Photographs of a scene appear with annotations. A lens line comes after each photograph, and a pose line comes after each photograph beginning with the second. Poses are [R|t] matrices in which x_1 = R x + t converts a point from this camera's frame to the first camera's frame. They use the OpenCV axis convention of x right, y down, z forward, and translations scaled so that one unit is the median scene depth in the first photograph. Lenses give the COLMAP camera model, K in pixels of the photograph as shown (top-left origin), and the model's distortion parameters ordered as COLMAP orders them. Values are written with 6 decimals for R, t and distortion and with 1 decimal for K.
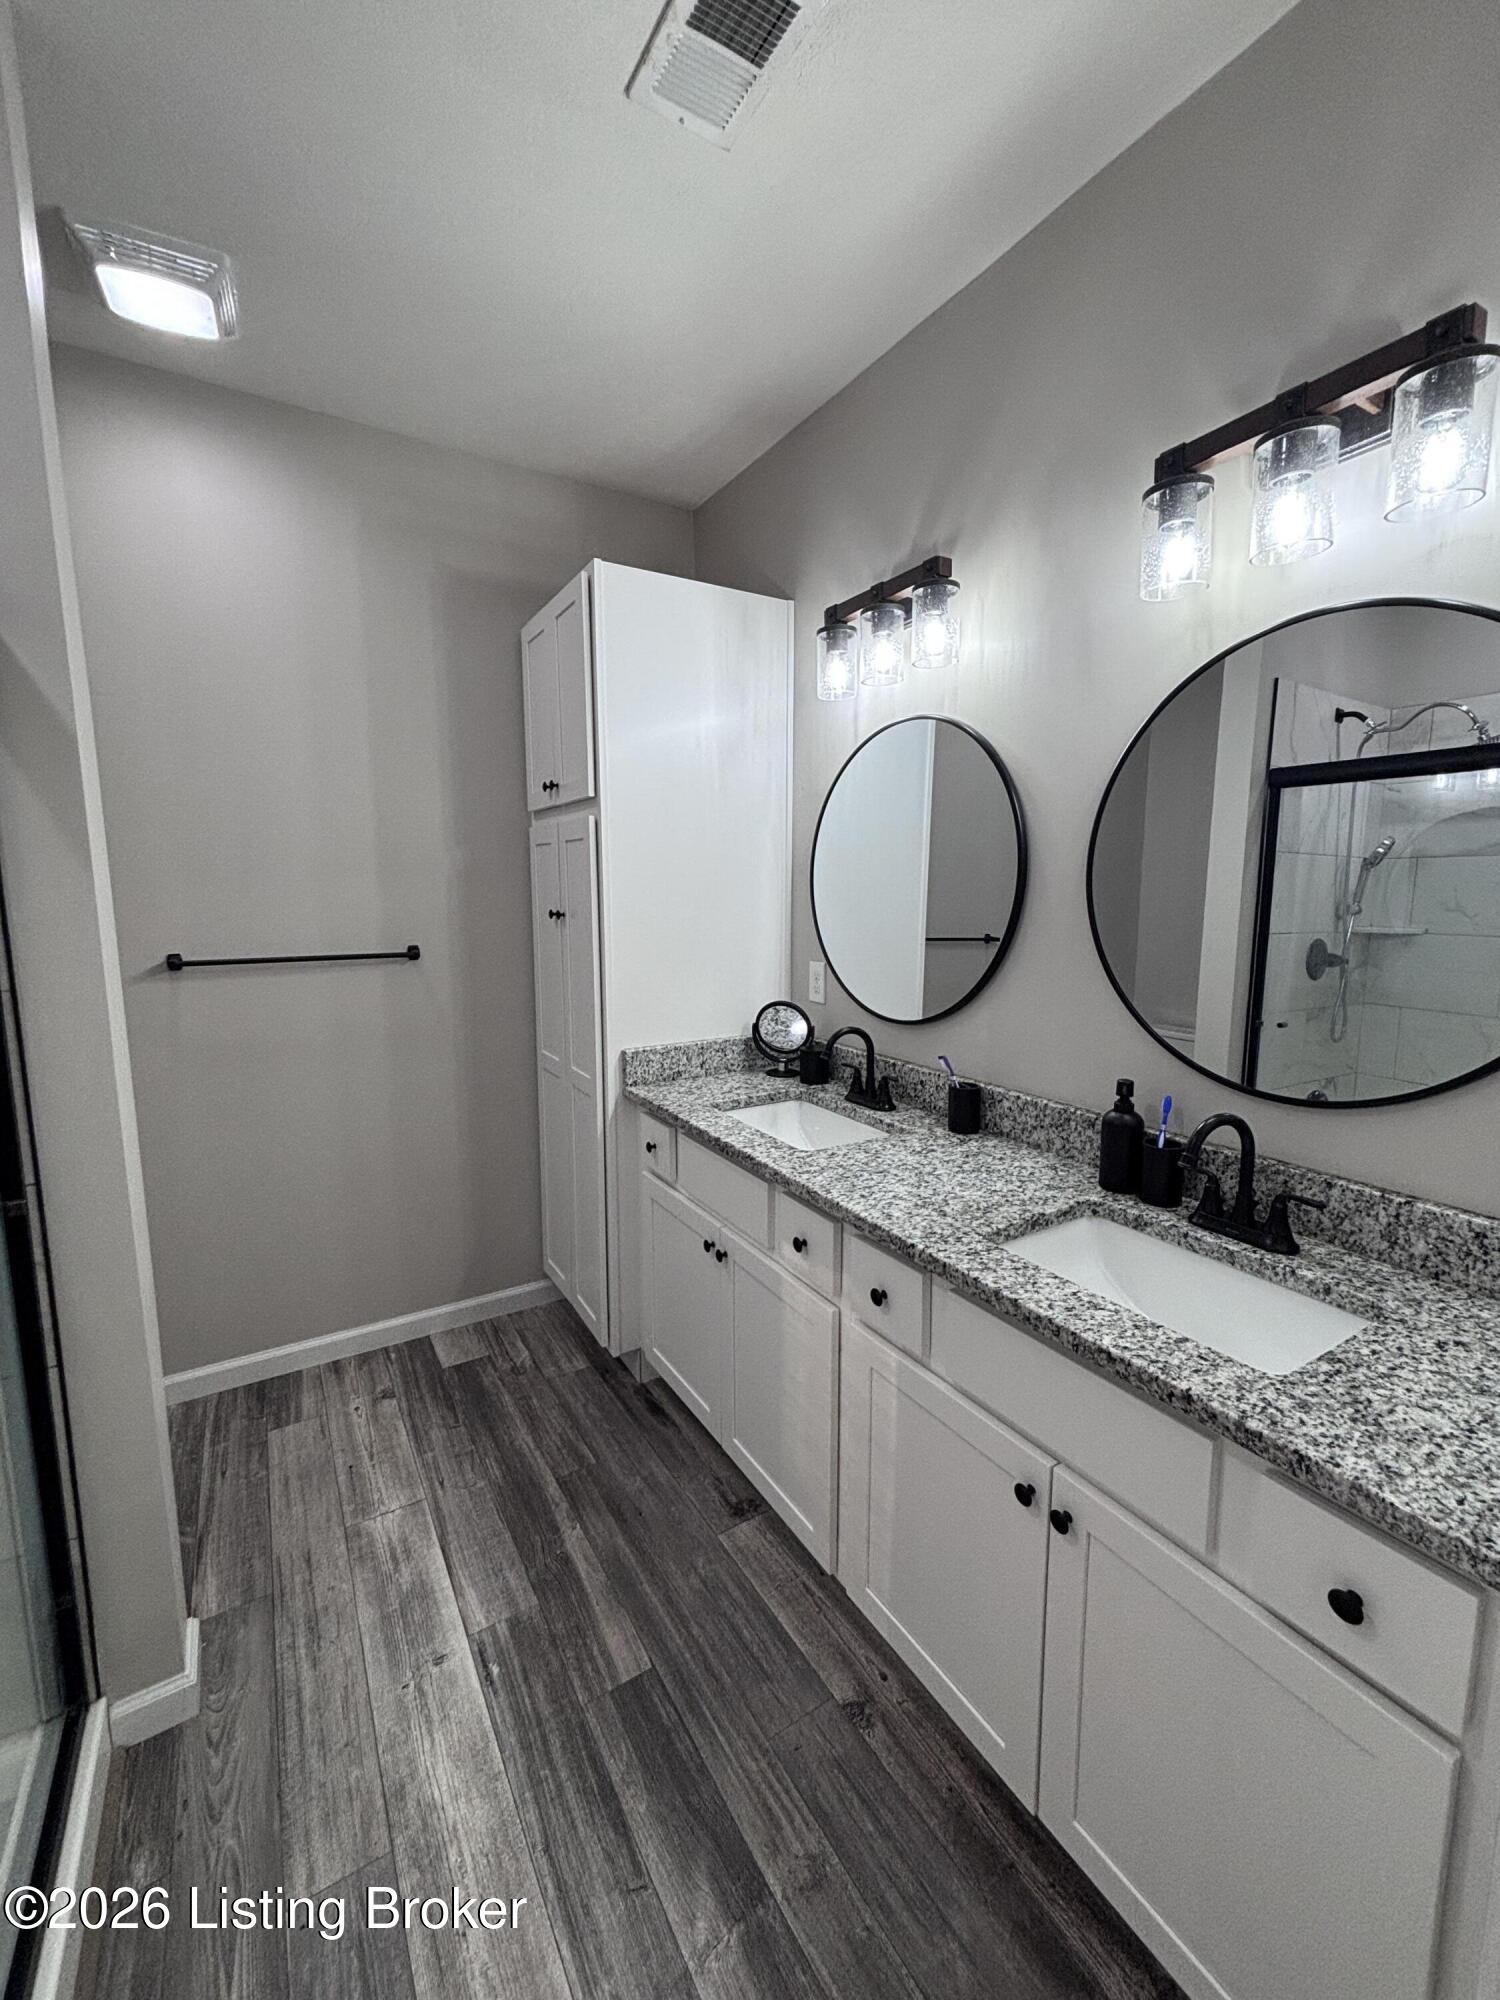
lens RADIAL K [[795.9, 0, 743.2], [0, 795.9, 995.9], [0, 0, 1]] dist [-0.012432, 0.001281]
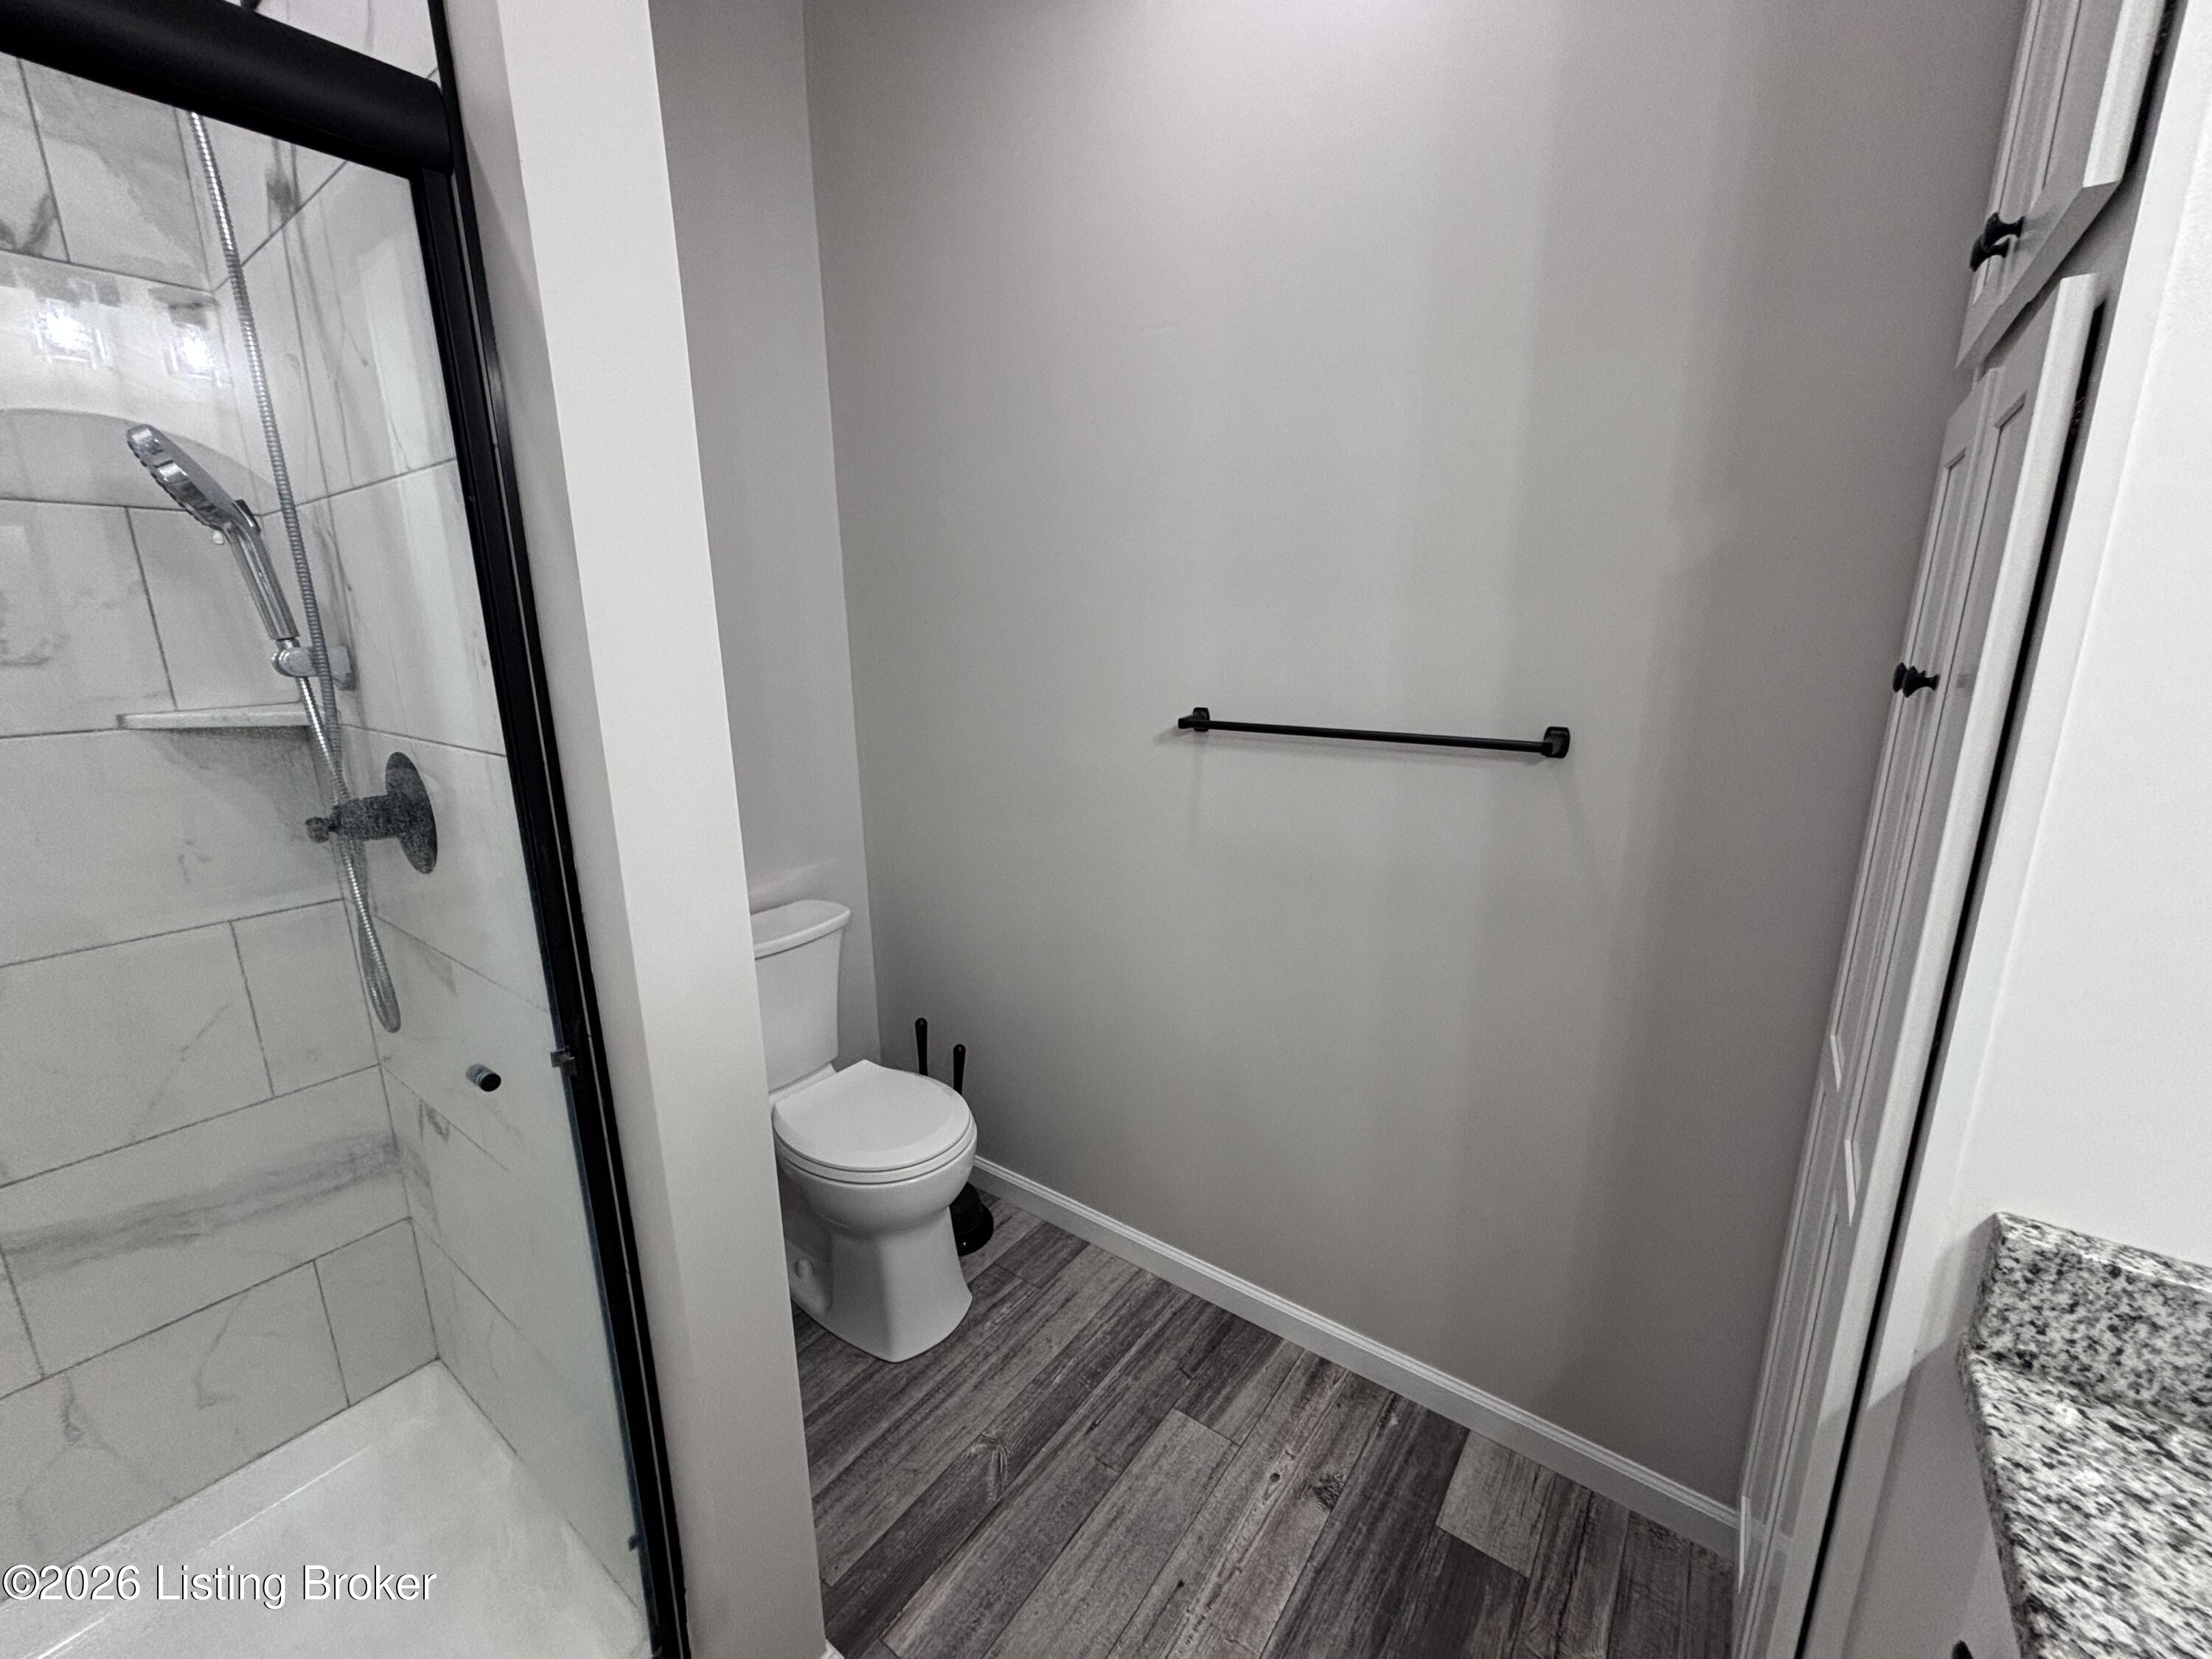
lens RADIAL K [[880.3, 0, 1108.6], [0, 880.3, 820.9], [0, 0, 1]] dist [-0.012432, 0.001281]
pose [[0.370187, 0.200890, -0.906976, -0.025067], [-0.109730, 0.978958, 0.172047, -0.075988], [0.922454, 0.035832, 0.384441, 0.593779]]
